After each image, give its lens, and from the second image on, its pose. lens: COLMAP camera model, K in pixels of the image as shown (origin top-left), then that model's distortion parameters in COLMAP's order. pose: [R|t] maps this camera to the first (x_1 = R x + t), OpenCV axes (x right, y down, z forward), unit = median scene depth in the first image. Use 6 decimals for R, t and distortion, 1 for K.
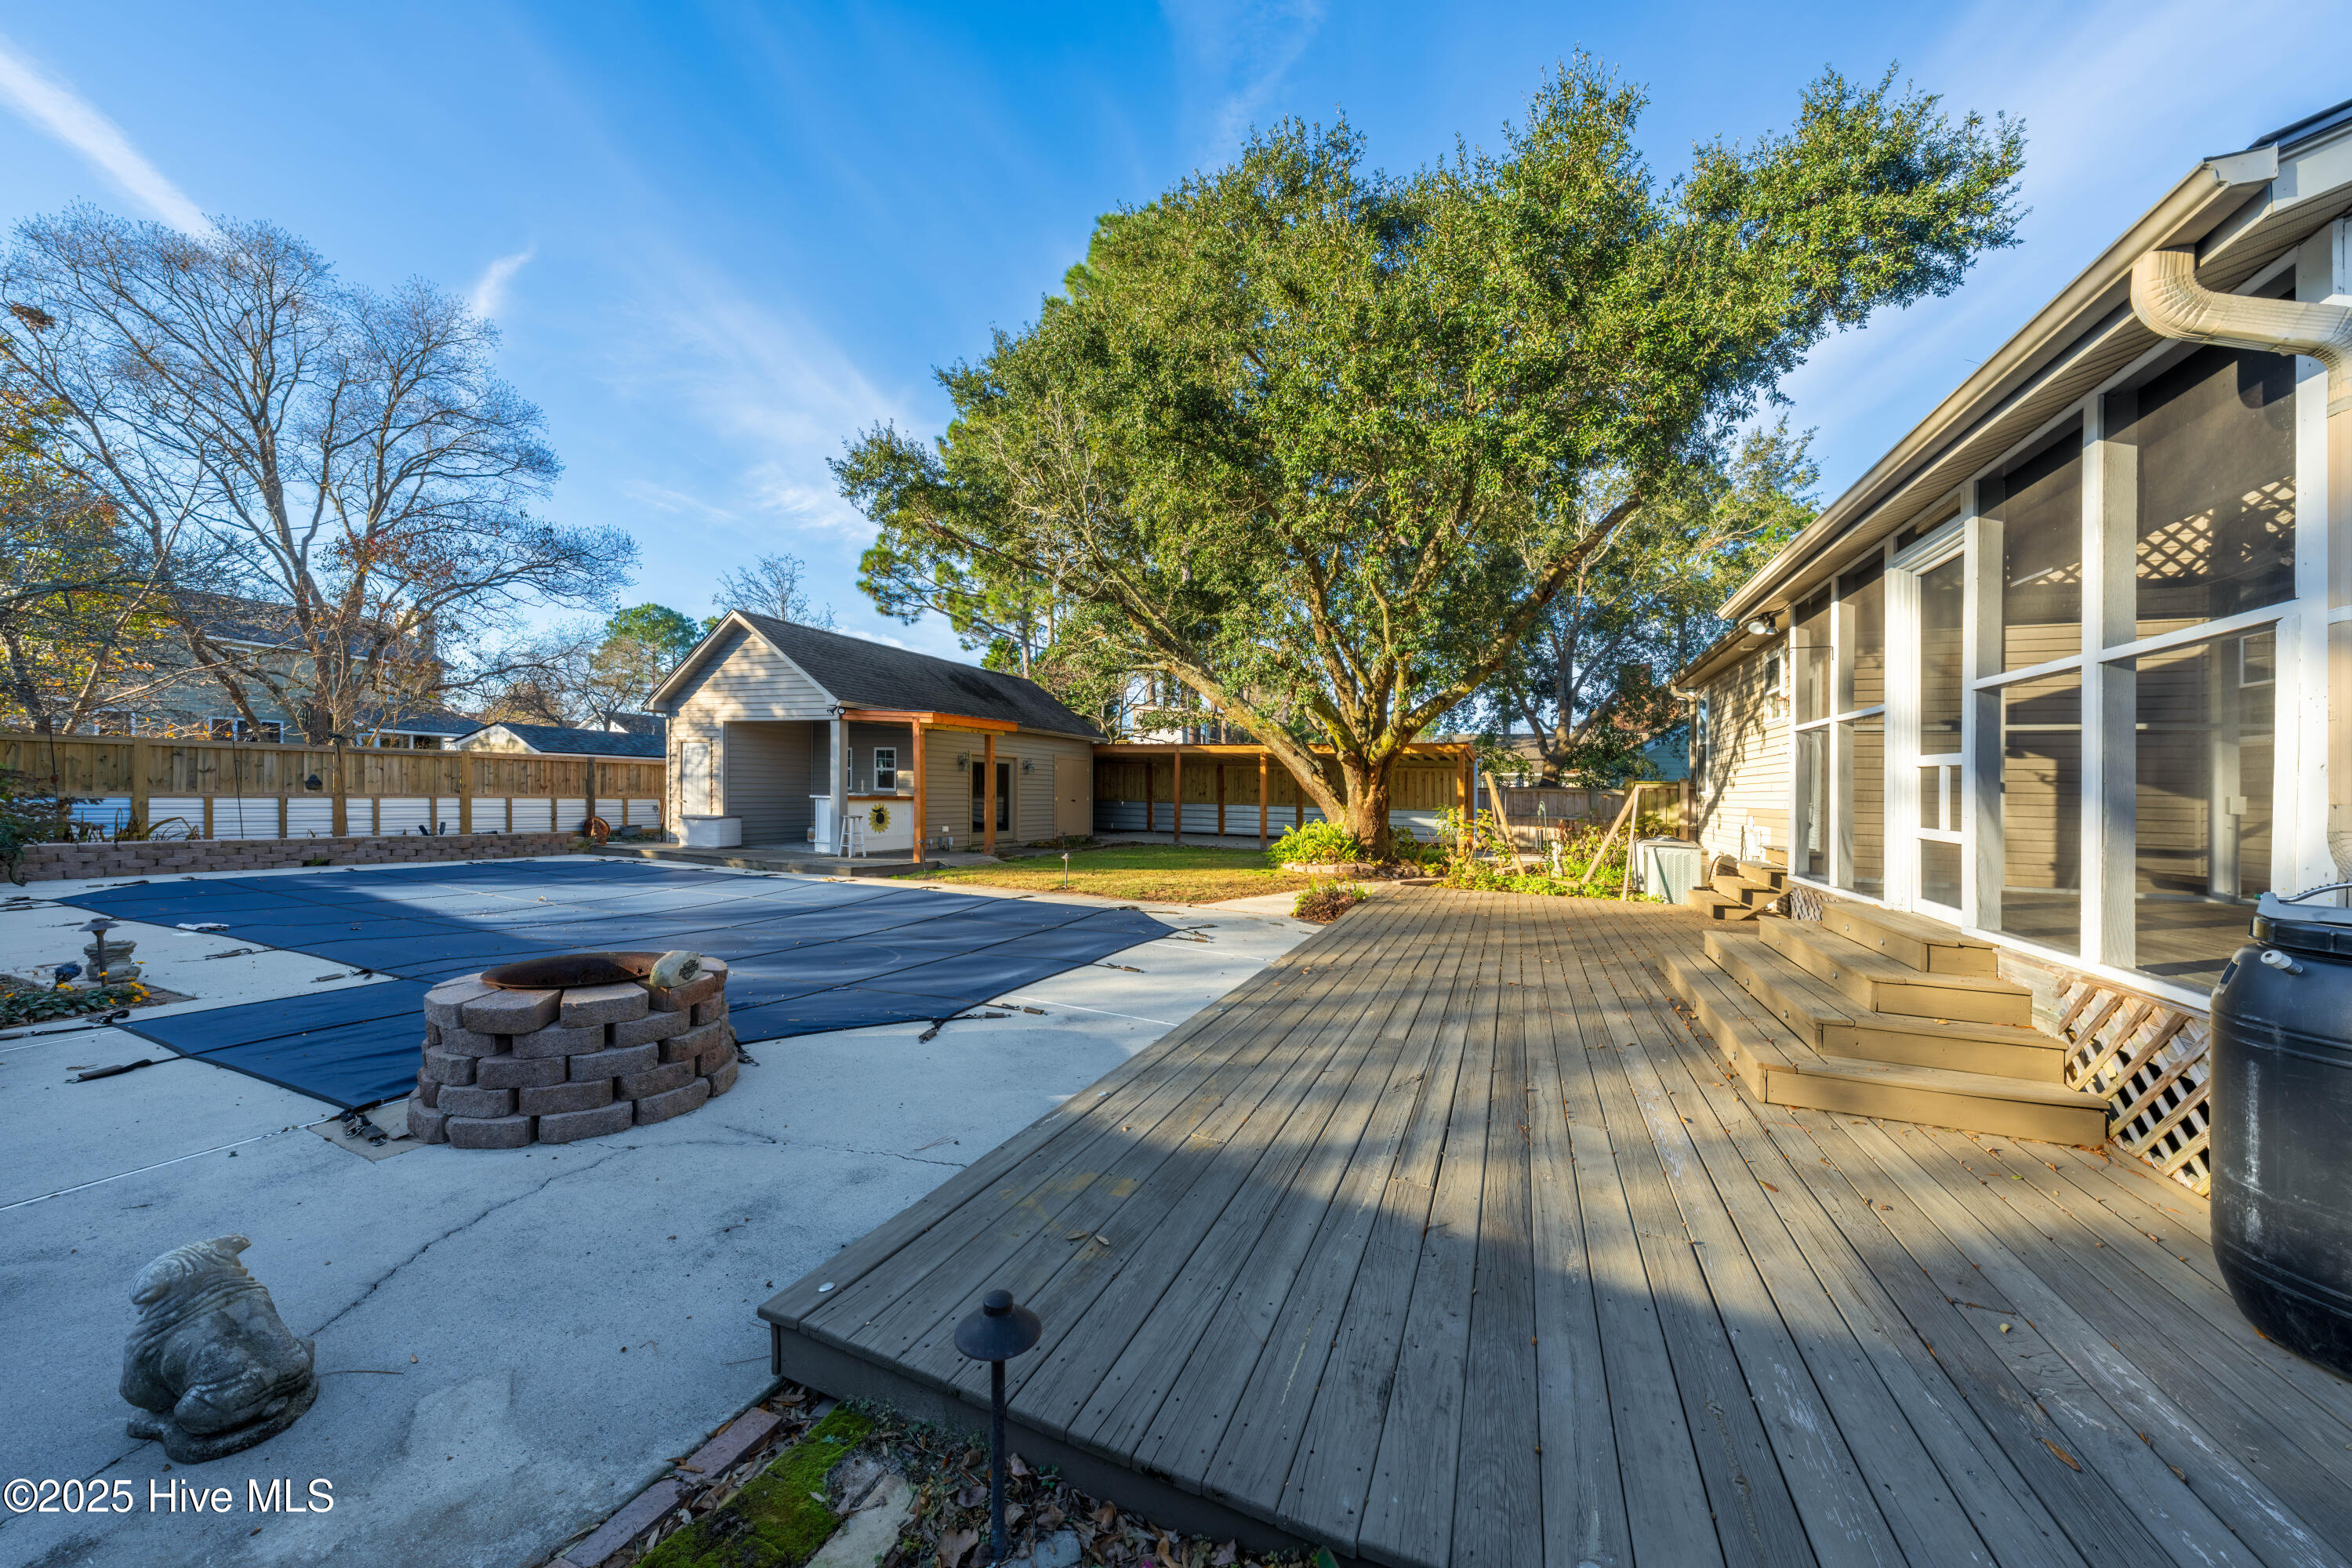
lens RADIAL K [[798.3, 0, 1176.0], [0, 798.3, 784.0], [0, 0, 1]] dist [0.000240, 0.000088]
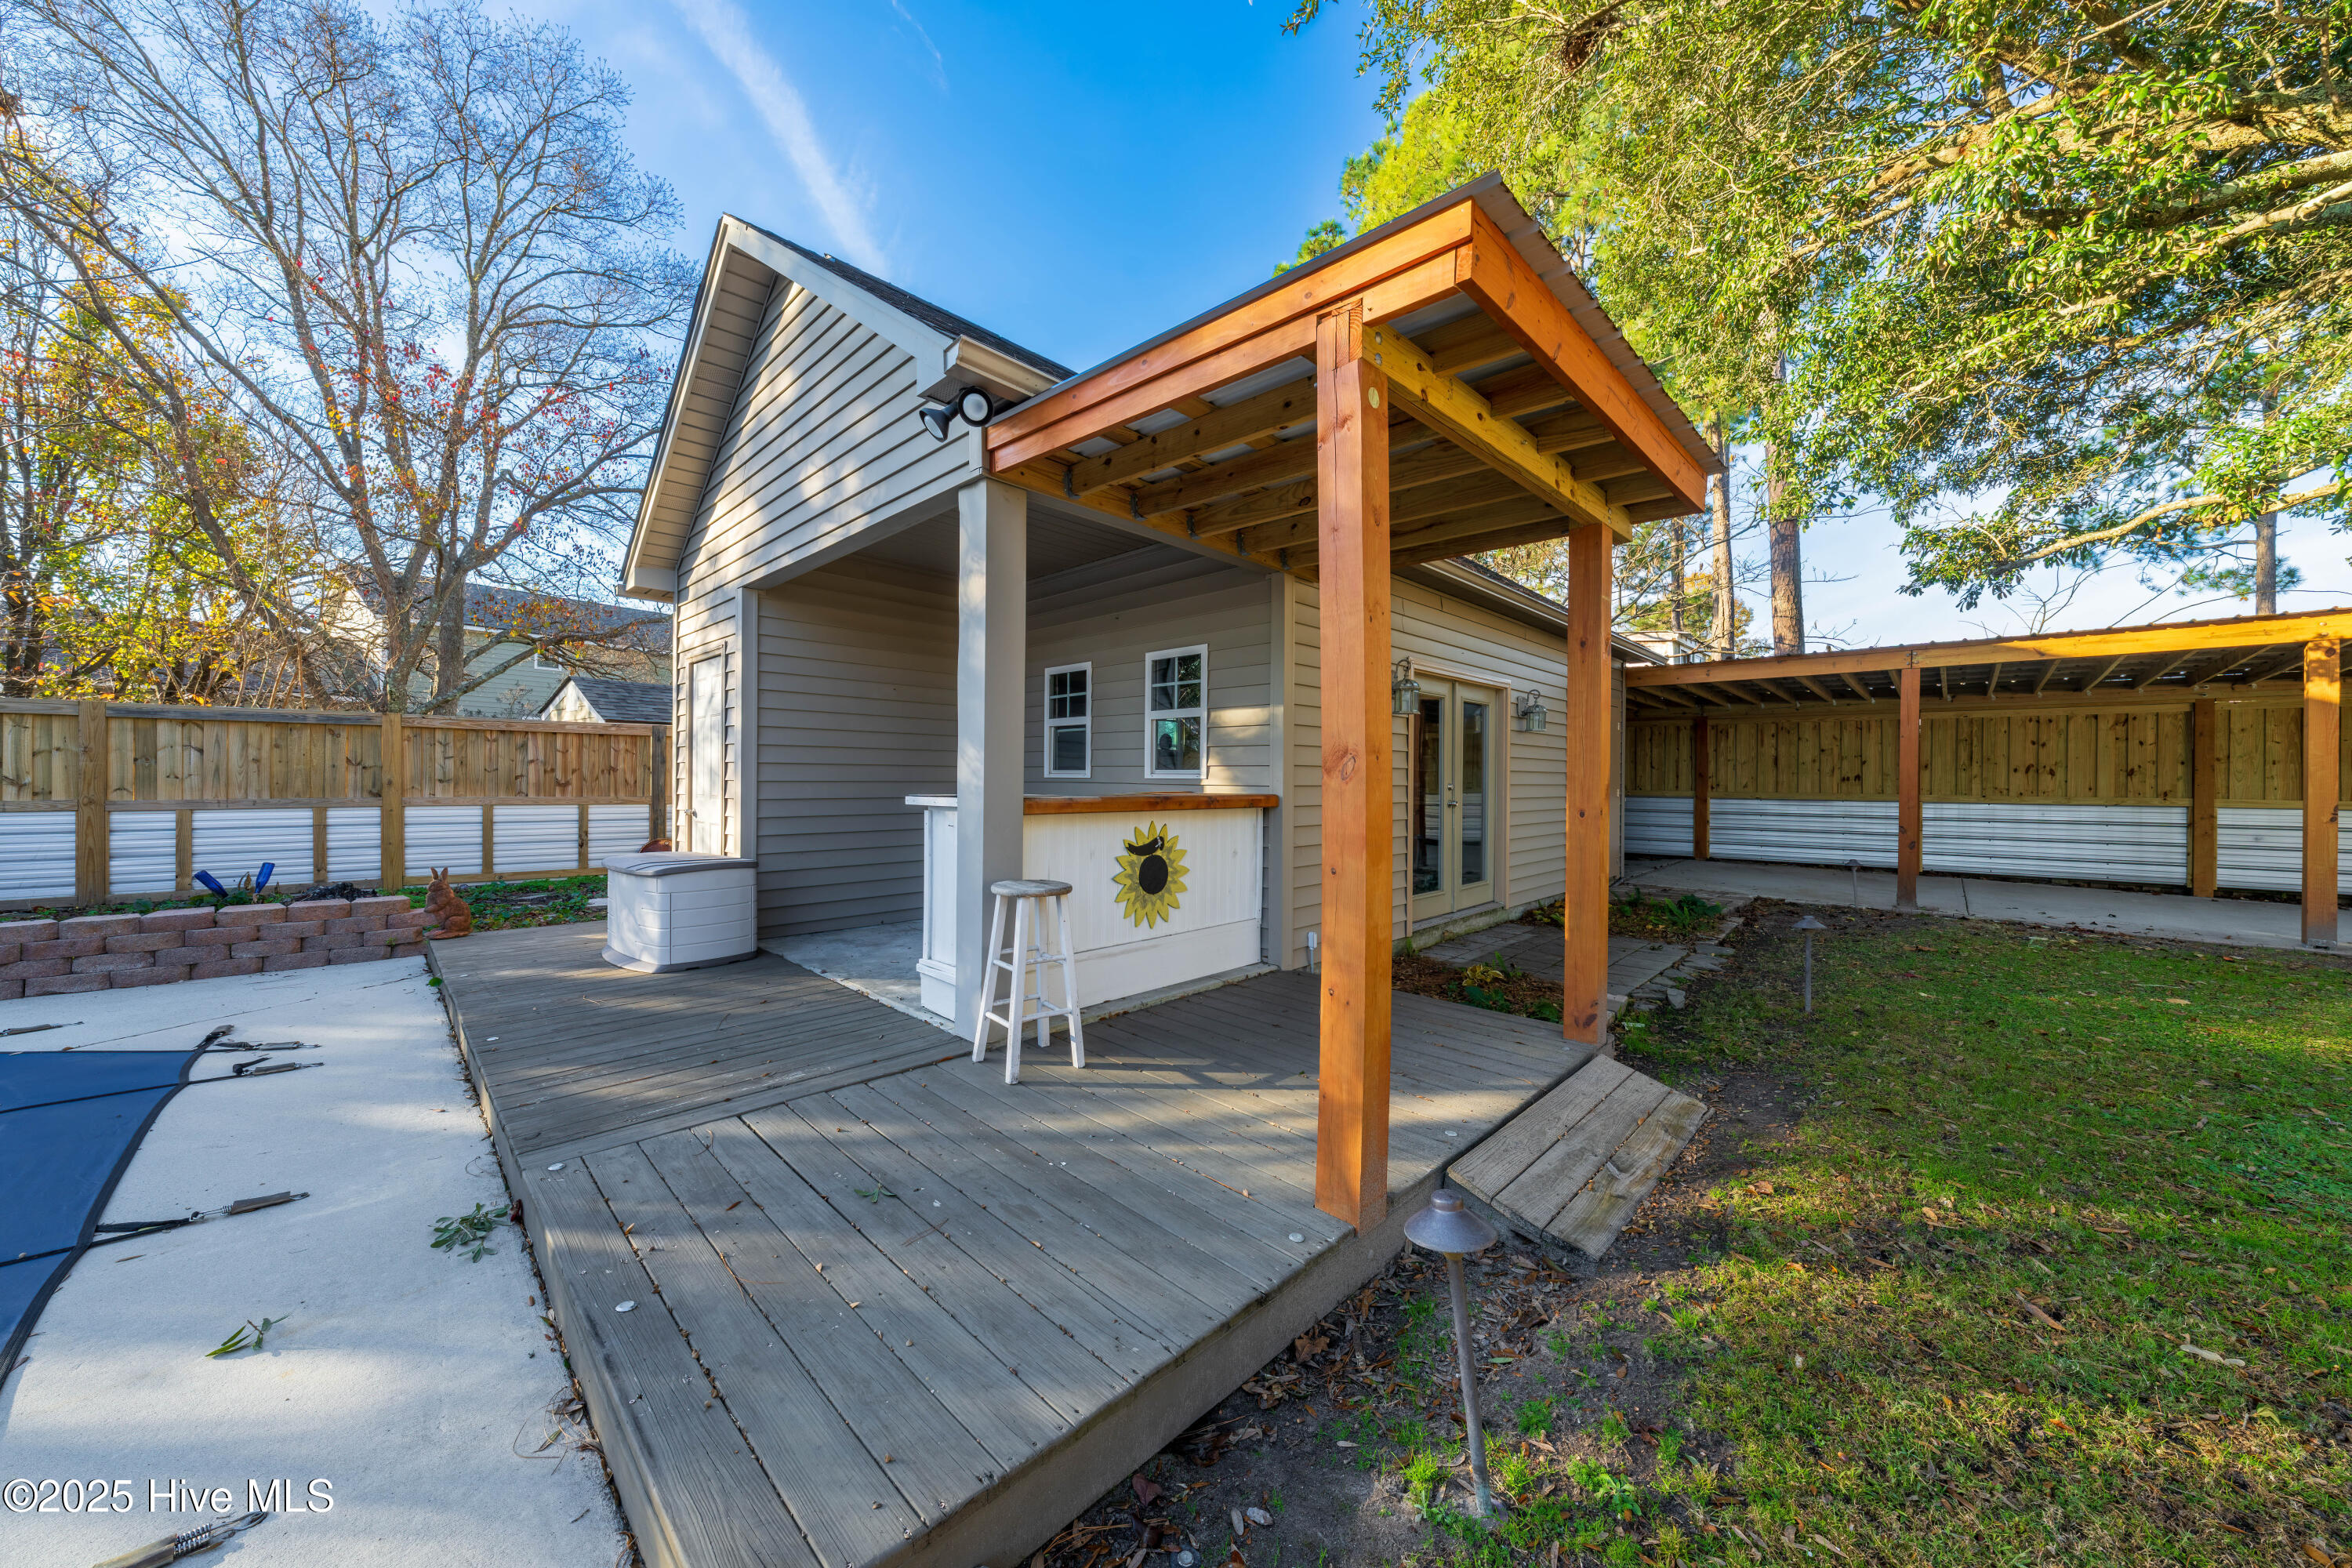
lens RADIAL K [[798.3, 0, 1176.0], [0, 798.3, 784.0], [0, 0, 1]] dist [0.000240, 0.000088]
pose [[0.935646, -0.015250, -0.352611, -0.264128], [0.018158, 0.999823, 0.004941, 0.010085], [0.352473, -0.011025, 0.935757, 0.741654]]
